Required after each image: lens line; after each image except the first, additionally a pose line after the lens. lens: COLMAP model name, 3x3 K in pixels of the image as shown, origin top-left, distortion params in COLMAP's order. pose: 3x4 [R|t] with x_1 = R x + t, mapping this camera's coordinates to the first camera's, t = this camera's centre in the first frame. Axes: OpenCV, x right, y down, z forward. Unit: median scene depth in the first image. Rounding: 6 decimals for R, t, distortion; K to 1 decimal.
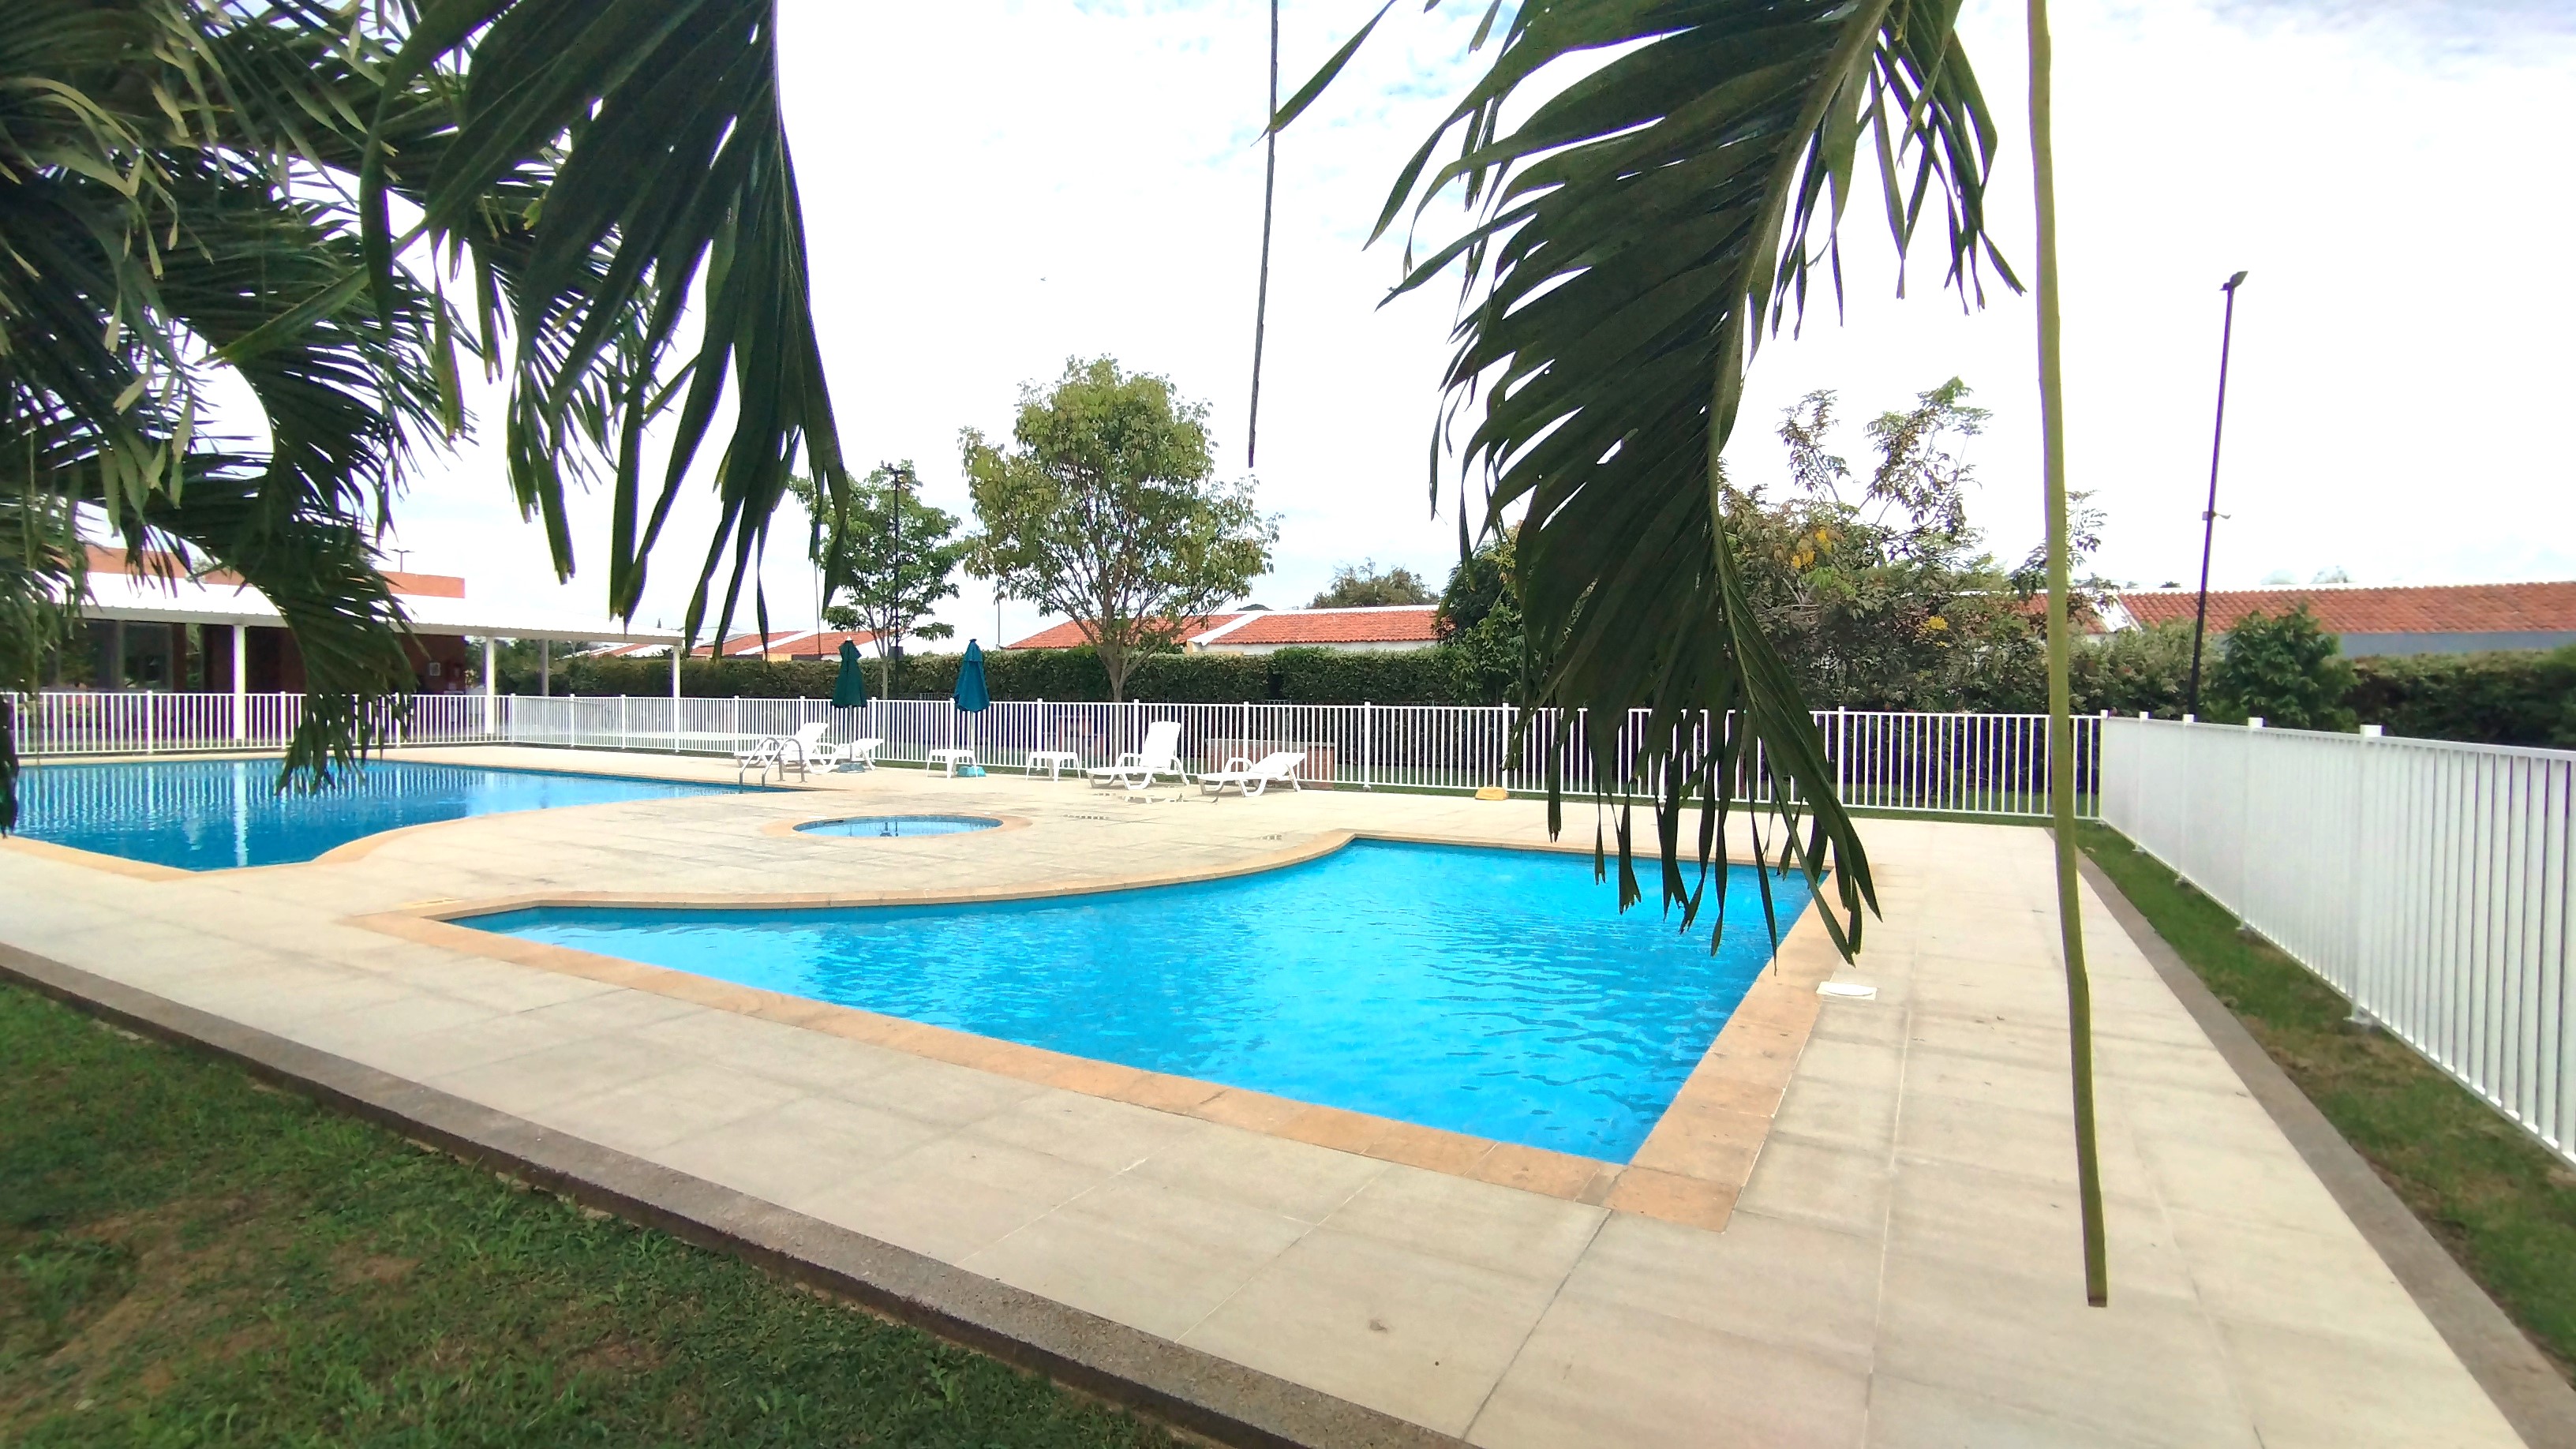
lens RADIAL K [[1166.0, 0, 1290.2], [0, 1166.0, 709.5], [0, 0, 1]] dist [-0.060697, 0.058961]
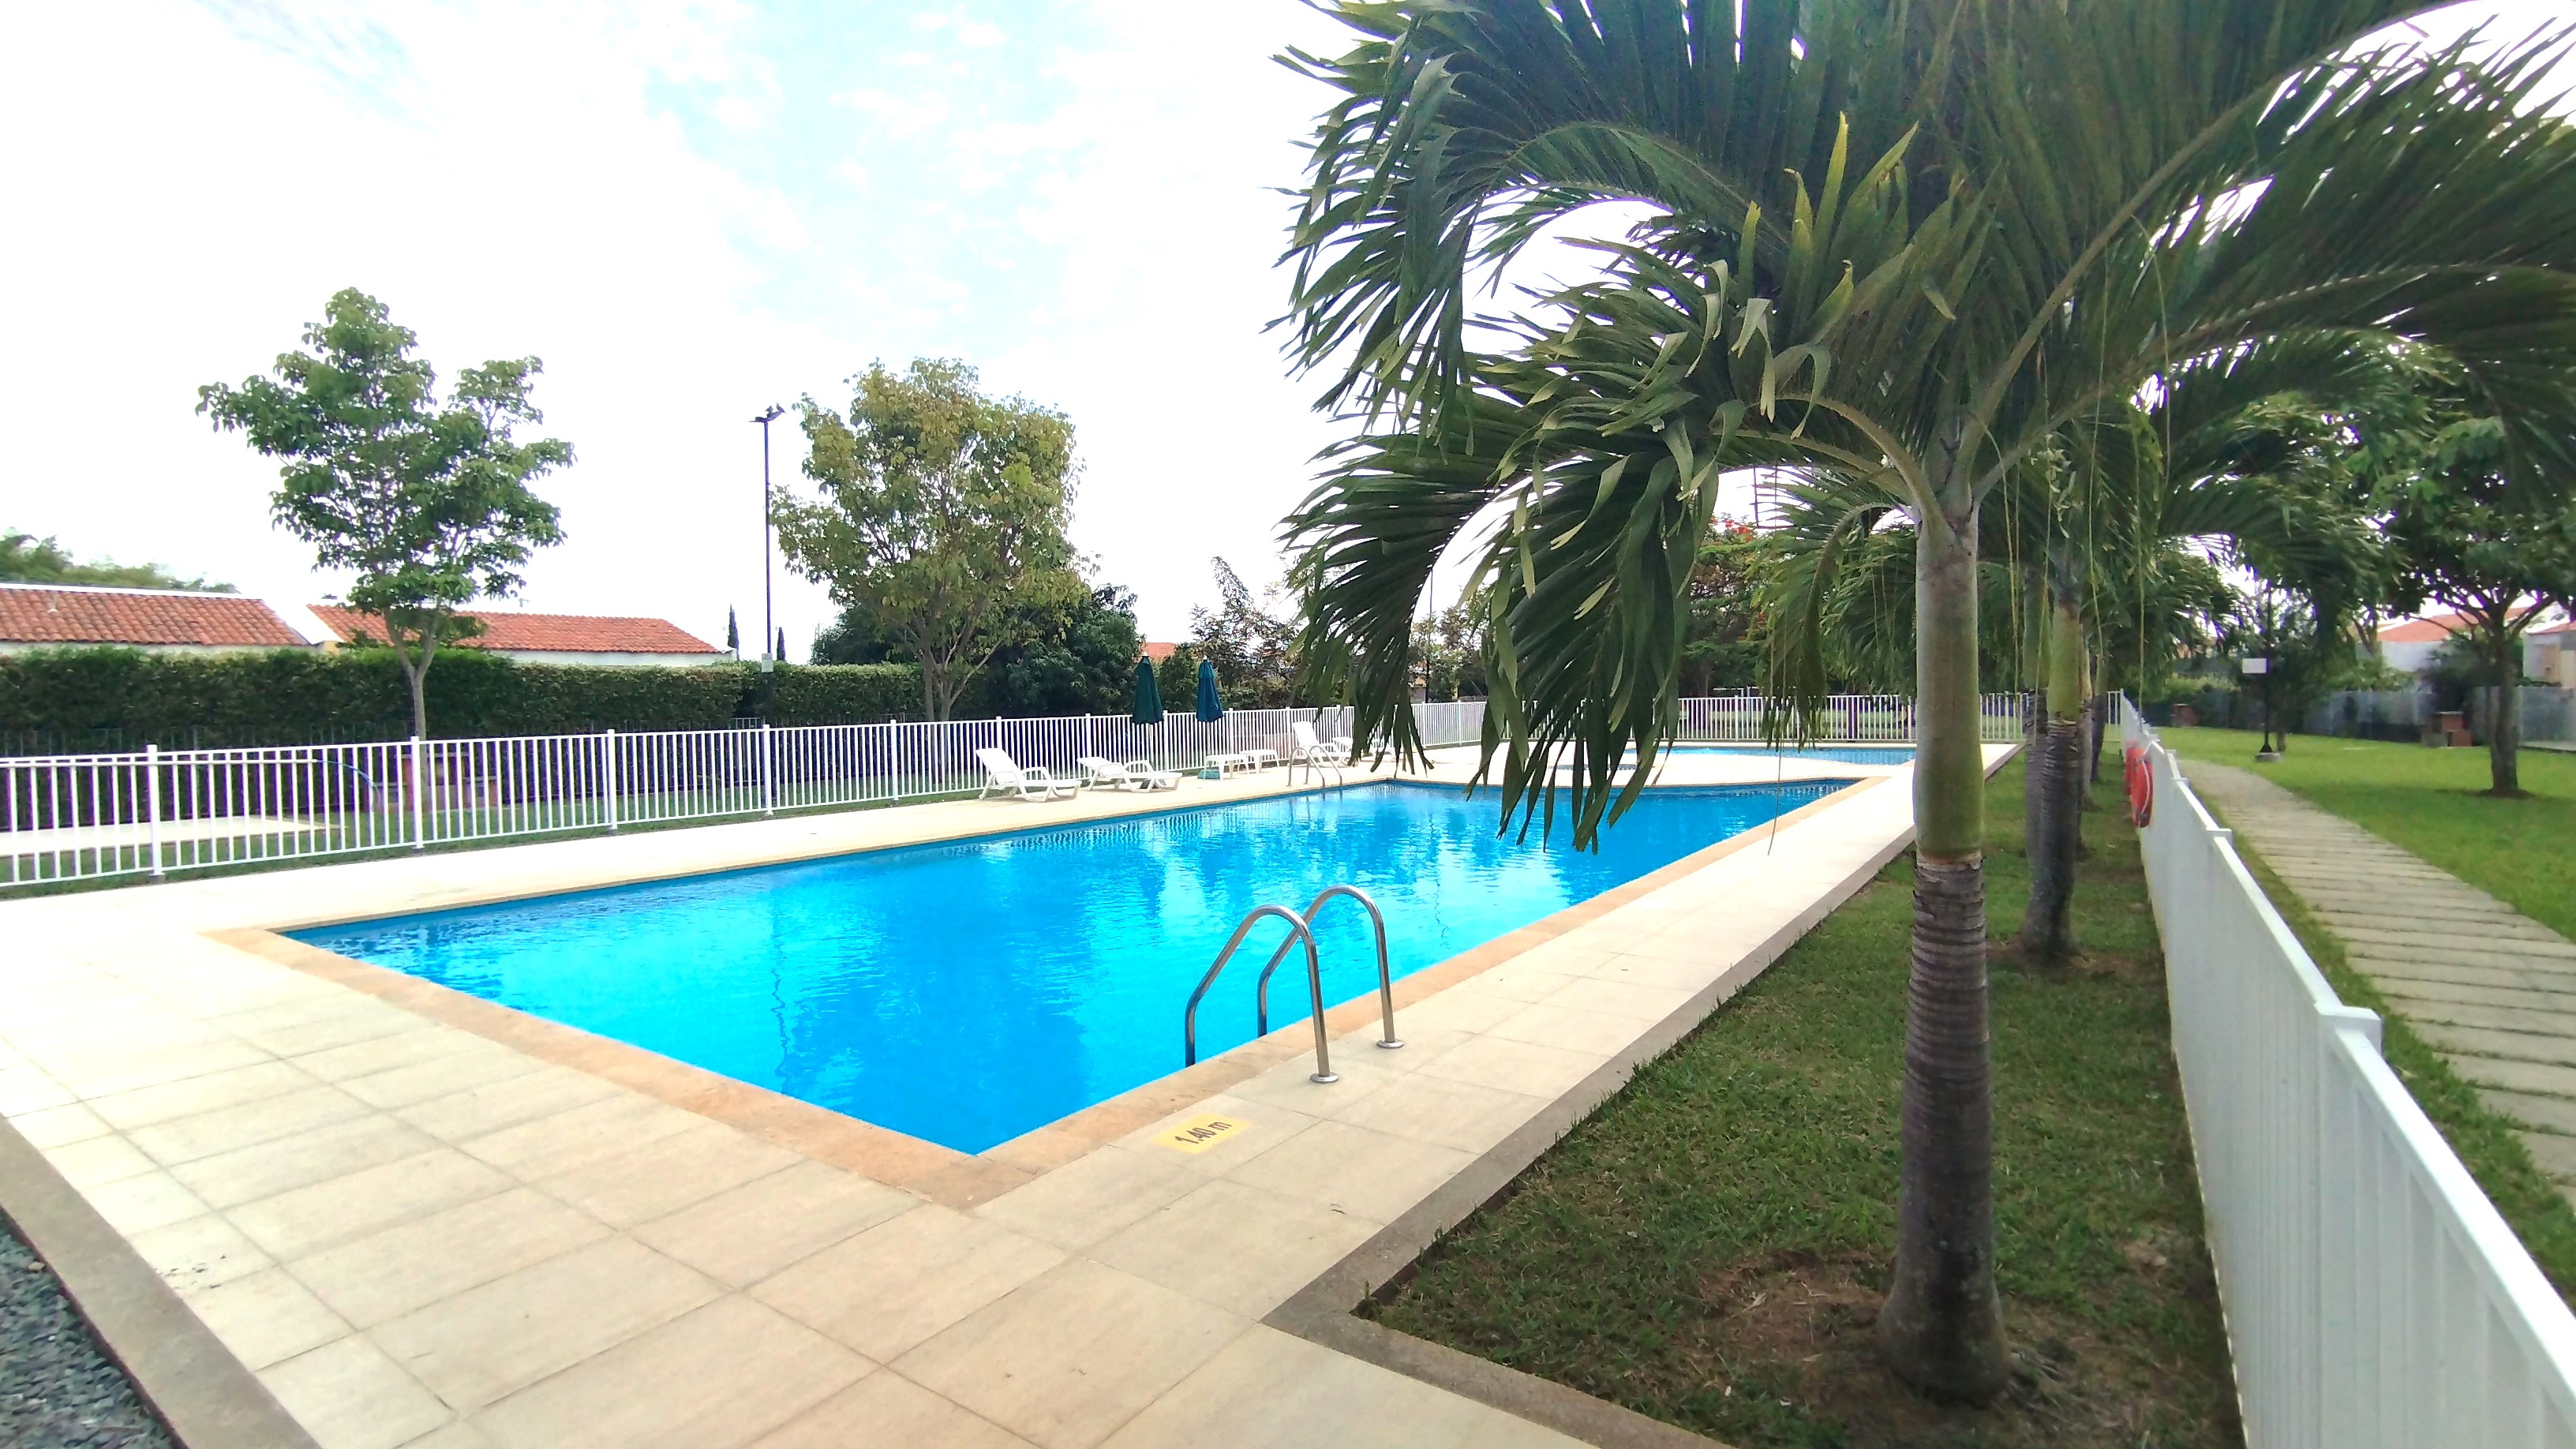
lens RADIAL K [[1166.0, 0, 1290.2], [0, 1166.0, 709.5], [0, 0, 1]] dist [-0.060697, 0.058961]
pose [[0.099133, -0.024982, 0.994761, -1.041730], [0.046122, 0.998726, 0.020485, -0.022447], [-0.994005, 0.043850, 0.100159, 0.591761]]
